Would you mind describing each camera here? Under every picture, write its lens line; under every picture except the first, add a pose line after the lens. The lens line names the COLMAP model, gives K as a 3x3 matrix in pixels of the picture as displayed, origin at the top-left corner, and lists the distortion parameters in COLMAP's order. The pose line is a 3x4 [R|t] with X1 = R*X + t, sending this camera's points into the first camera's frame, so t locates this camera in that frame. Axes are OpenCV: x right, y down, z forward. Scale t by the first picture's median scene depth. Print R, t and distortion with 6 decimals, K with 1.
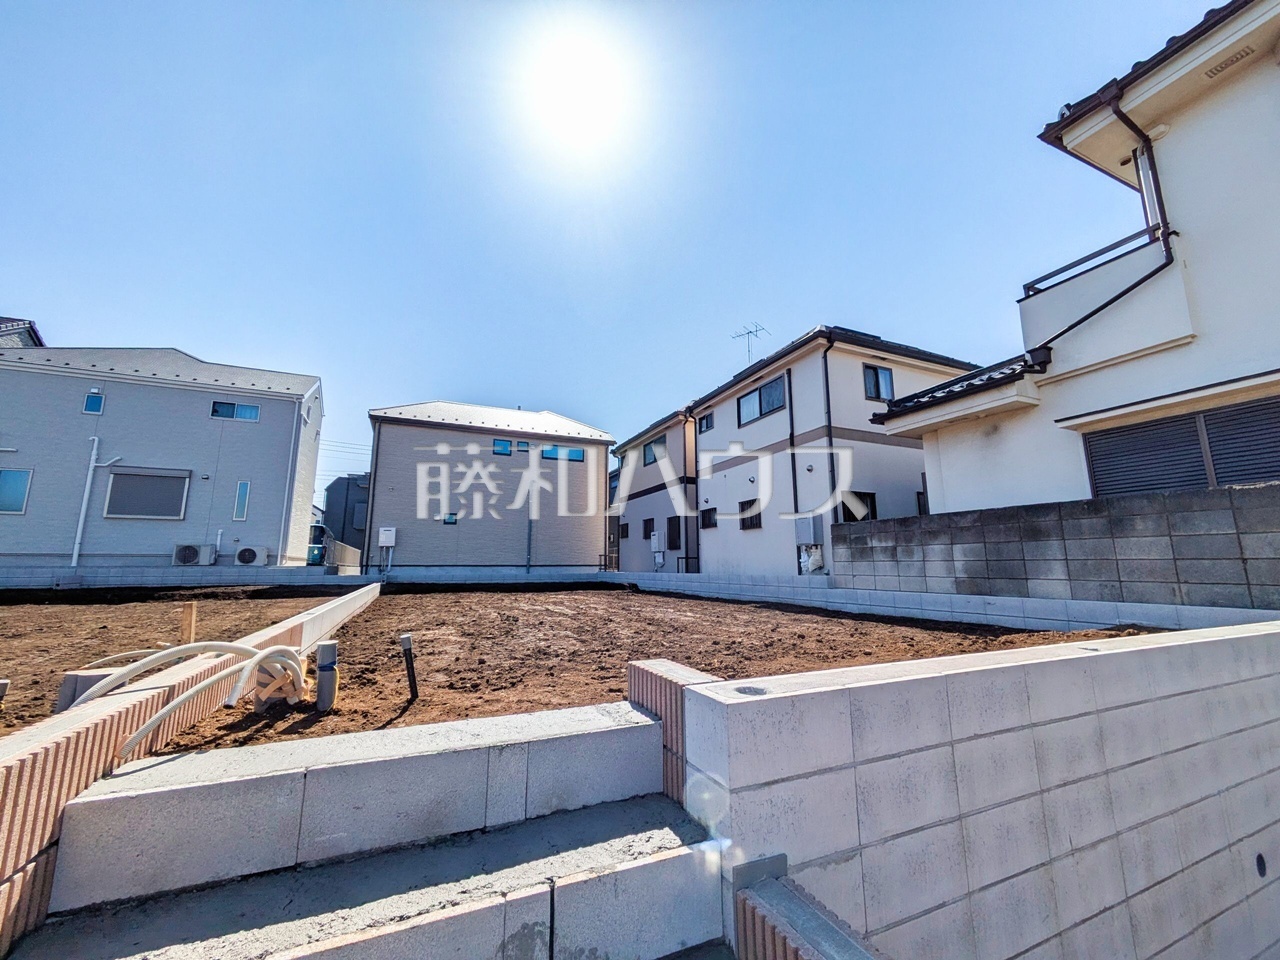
lens RADIAL K [[506.2, 0, 645.4], [0, 506.2, 475.9], [0, 0, 1]] dist [-0.001807, 0.001824]
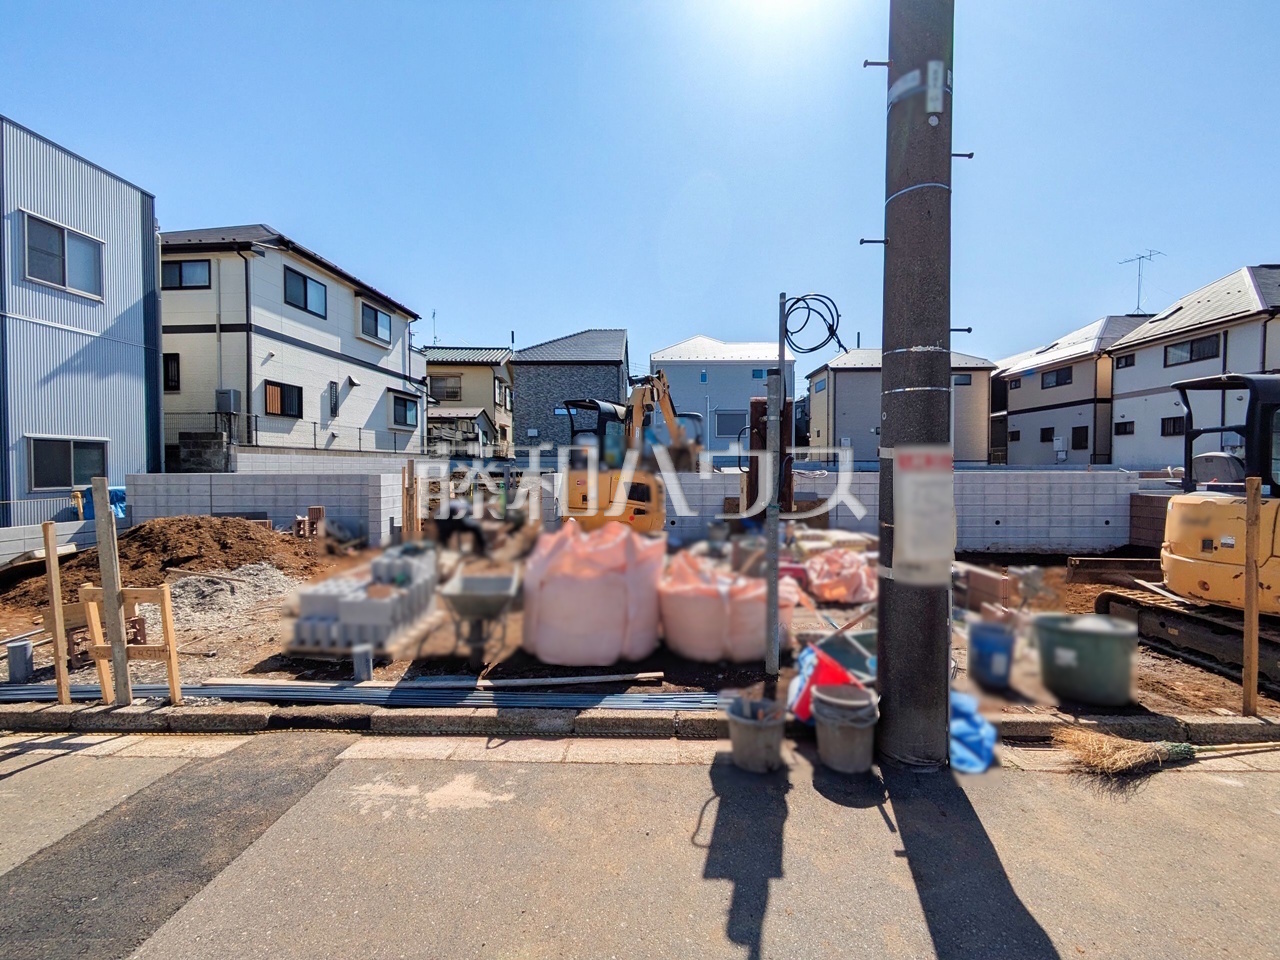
lens RADIAL K [[506.2, 0, 645.1], [0, 506.2, 477.2], [0, 0, 1]] dist [-0.001807, 0.001824]
pose [[0.903286, 0.010064, -0.428921, -0.496557], [0.075384, 0.980450, 0.181758, -0.148260], [0.422365, -0.196513, 0.884868, -0.918237]]
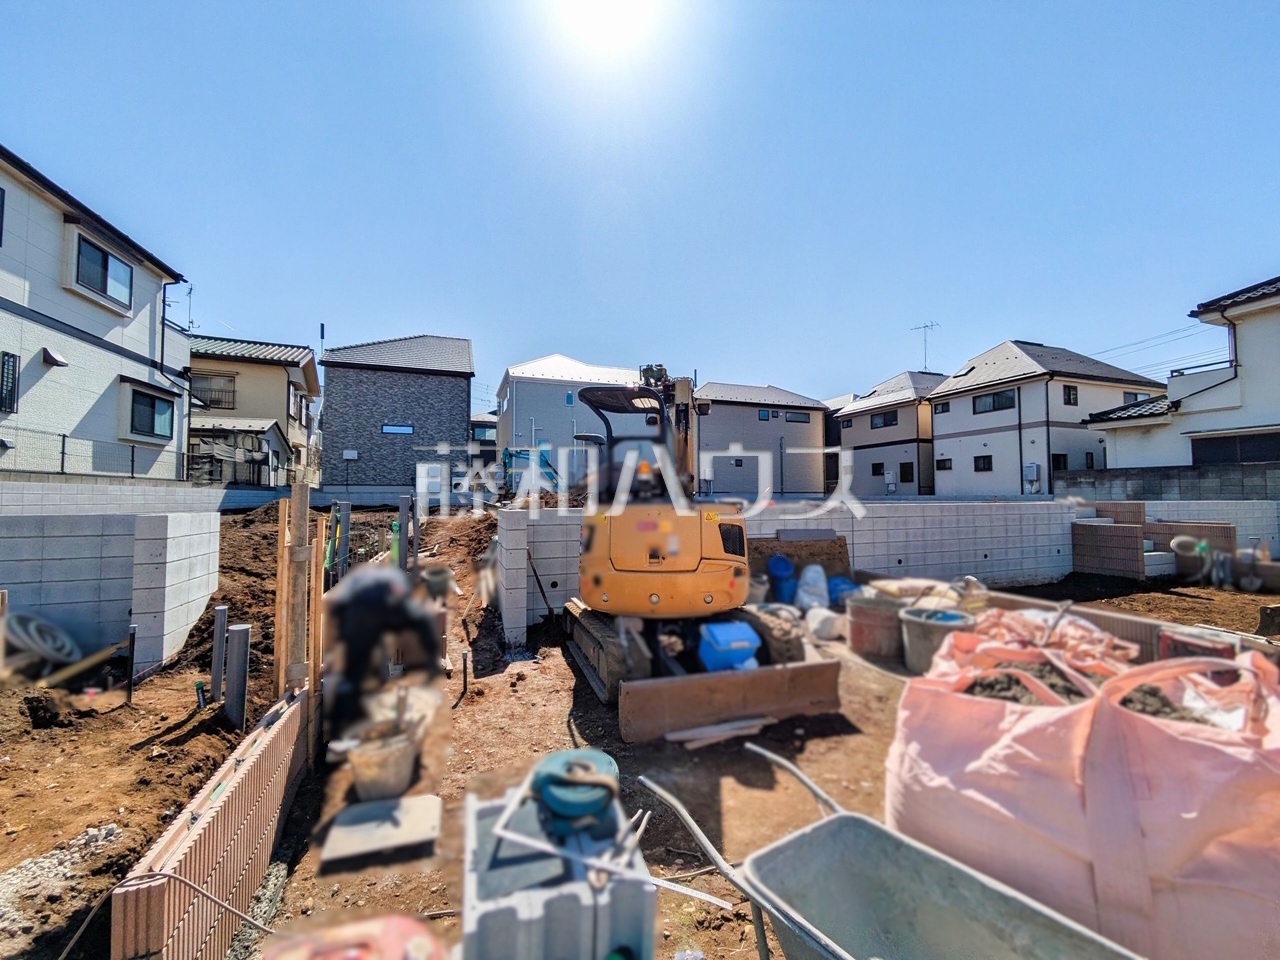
lens RADIAL K [[506.2, 0, 645.4], [0, 506.2, 476.2], [0, 0, 1]] dist [-0.001807, 0.001824]
pose [[0.997728, -0.003933, -0.067252, -0.765303], [0.013048, 0.990672, 0.135641, -0.122569], [0.066091, -0.136210, 0.988473, -0.775607]]
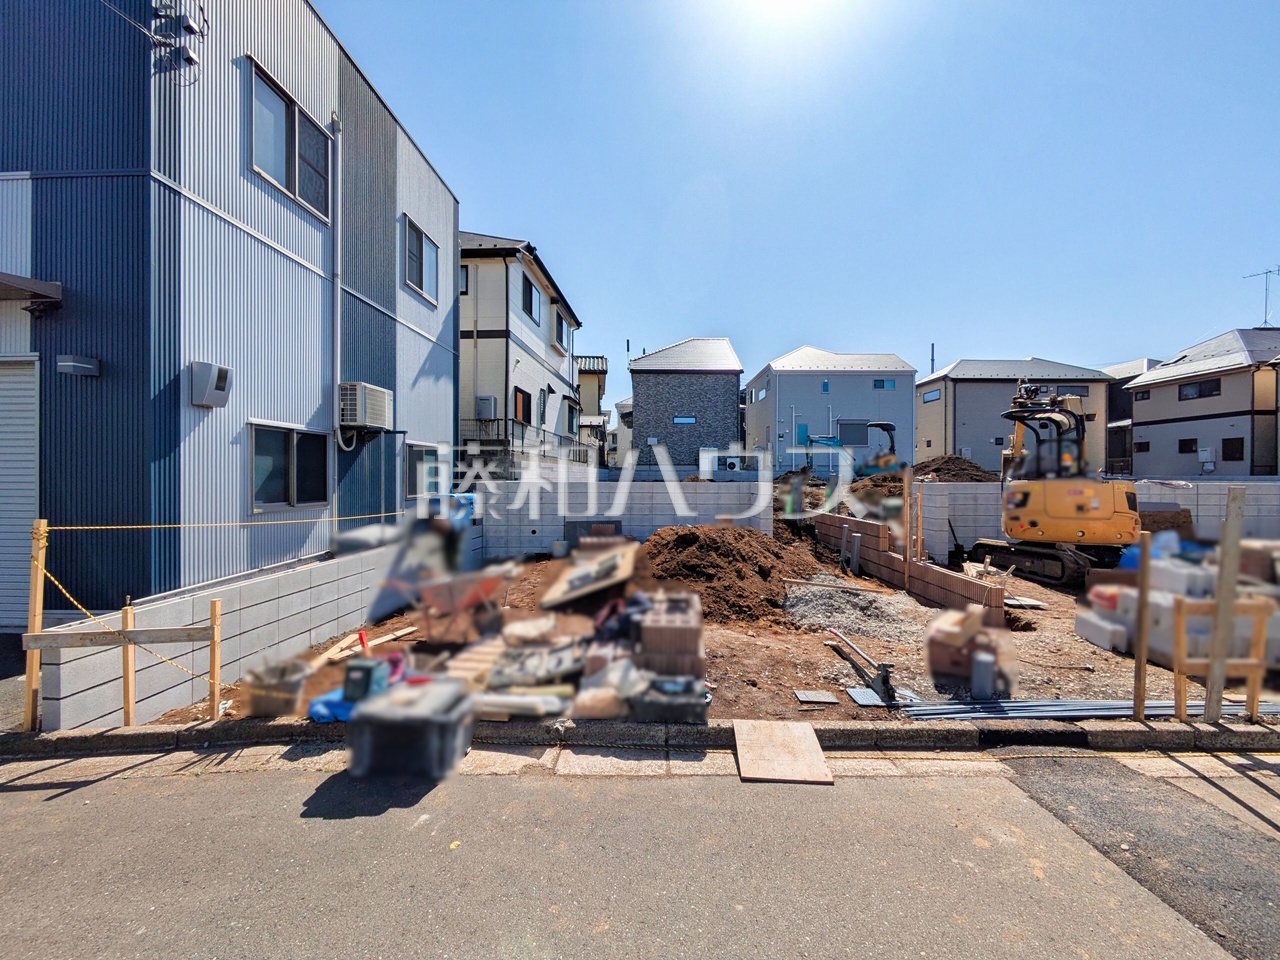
lens RADIAL K [[506.2, 0, 645.0], [0, 506.2, 478.3], [0, 0, 1]] dist [-0.001807, 0.001824]
pose [[0.908889, 0.007005, -0.416979, -0.972849], [0.069098, 0.983509, 0.167137, -0.184121], [0.411274, -0.180721, 0.893417, -1.128923]]
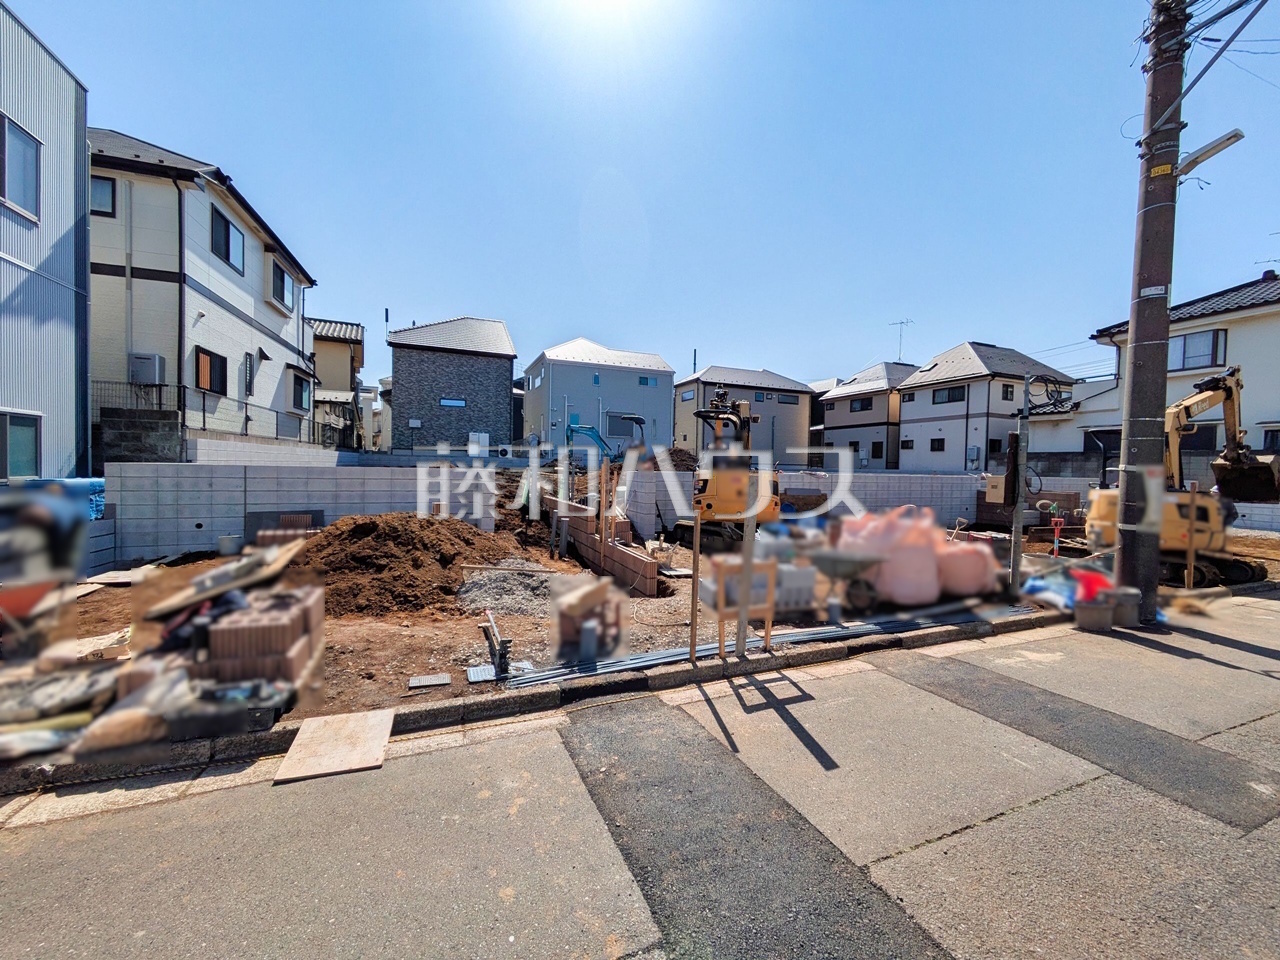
lens RADIAL K [[506.2, 0, 645.7], [0, 506.2, 477.1], [0, 0, 1]] dist [-0.001807, 0.001824]
pose [[0.999256, 0.023888, -0.030290, -0.880910], [-0.017375, 0.979746, 0.199487, -0.181499], [0.034441, -0.198812, 0.979432, -1.112171]]
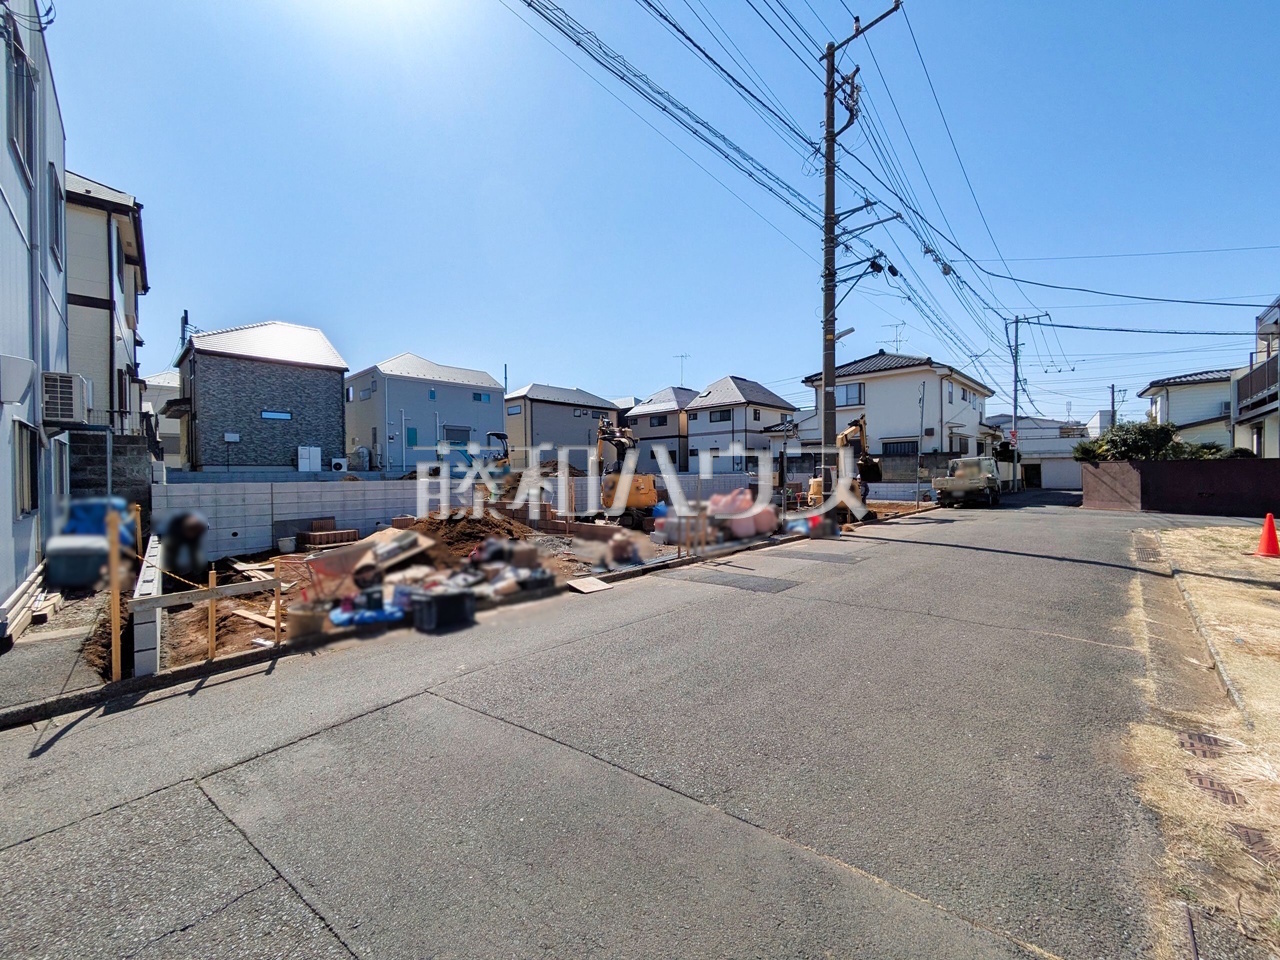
lens RADIAL K [[506.2, 0, 646.1], [0, 506.2, 475.7], [0, 0, 1]] dist [-0.001807, 0.001824]
pose [[0.923644, -0.009882, 0.383123, -1.154306], [-0.058512, 0.984312, 0.166451, -0.231598], [-0.378758, -0.176158, 0.908576, -1.410374]]
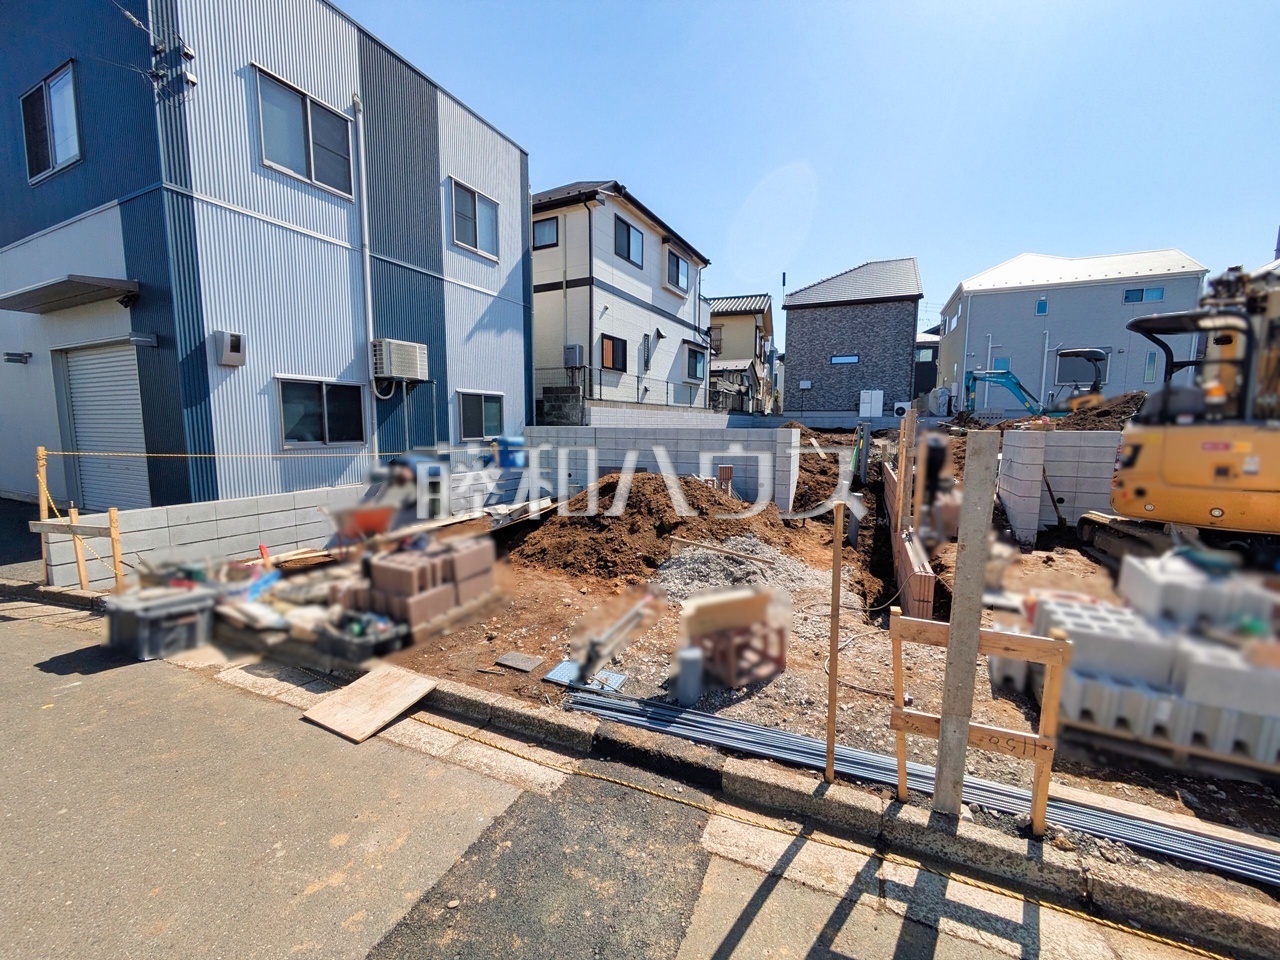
lens RADIAL K [[506.2, 0, 645.1], [0, 506.2, 477.9], [0, 0, 1]] dist [-0.001807, 0.001824]
pose [[0.670596, 0.085528, -0.736876, -0.788853], [0.125618, 0.965893, 0.226429, -0.151942], [0.731109, -0.244408, 0.636980, -0.962157]]
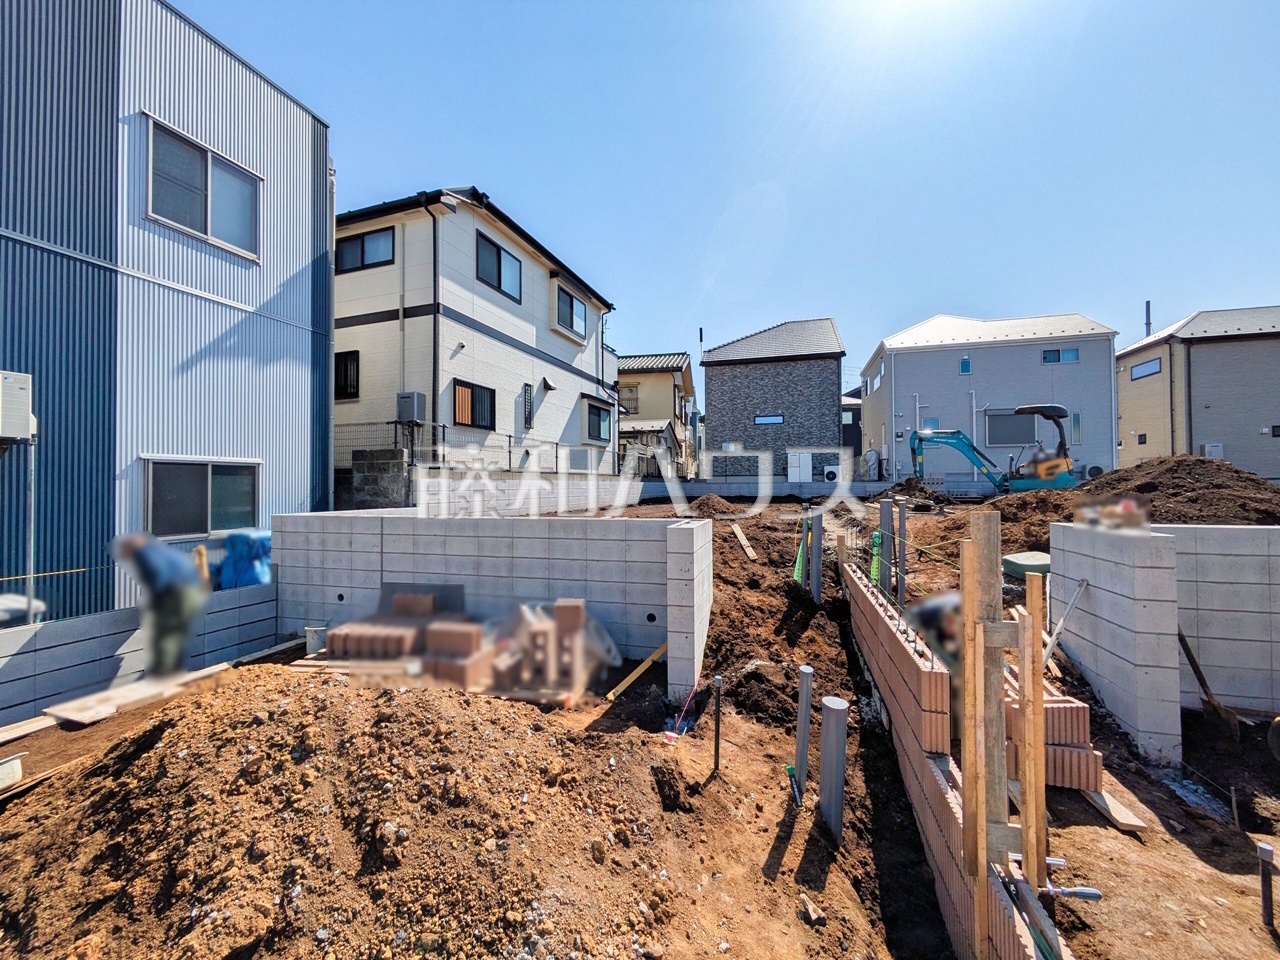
lens RADIAL K [[506.2, 0, 645.0], [0, 506.2, 477.6], [0, 0, 1]] dist [-0.001807, 0.001824]
pose [[0.762563, -0.012146, -0.646799, -0.924372], [0.119655, 0.985221, 0.122569, -0.126032], [0.635751, -0.170860, 0.752747, -0.712895]]
